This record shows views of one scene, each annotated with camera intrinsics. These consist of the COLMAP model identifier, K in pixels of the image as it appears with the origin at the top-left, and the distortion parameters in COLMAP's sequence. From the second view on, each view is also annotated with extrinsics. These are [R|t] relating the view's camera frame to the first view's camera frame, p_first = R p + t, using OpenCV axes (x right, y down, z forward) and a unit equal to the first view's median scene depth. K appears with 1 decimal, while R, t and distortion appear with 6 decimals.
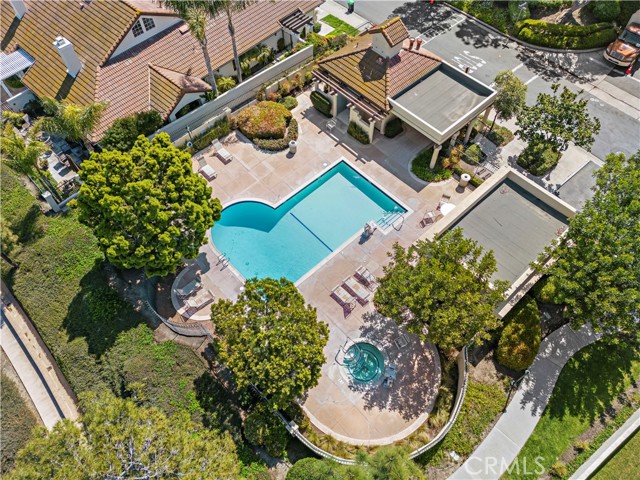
lens RADIAL K [[460.7, 0, 320.0], [0, 460.7, 240.0], [0, 0, 1]] dist [0.004870, -0.000923]
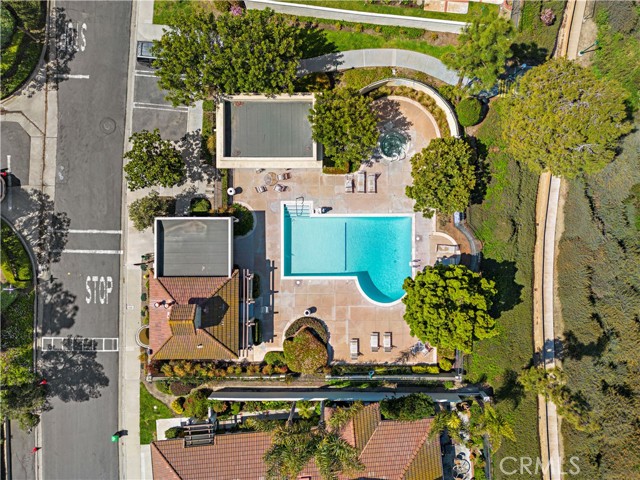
lens RADIAL K [[460.7, 0, 320.0], [0, 460.7, 240.0], [0, 0, 1]] dist [0.004870, -0.000923]
pose [[-0.737409, -0.675133, 0.020569, 0.019711], [0.572929, -0.609068, 0.548442, -0.732267], [-0.357744, 0.416211, 0.835935, -0.080092]]
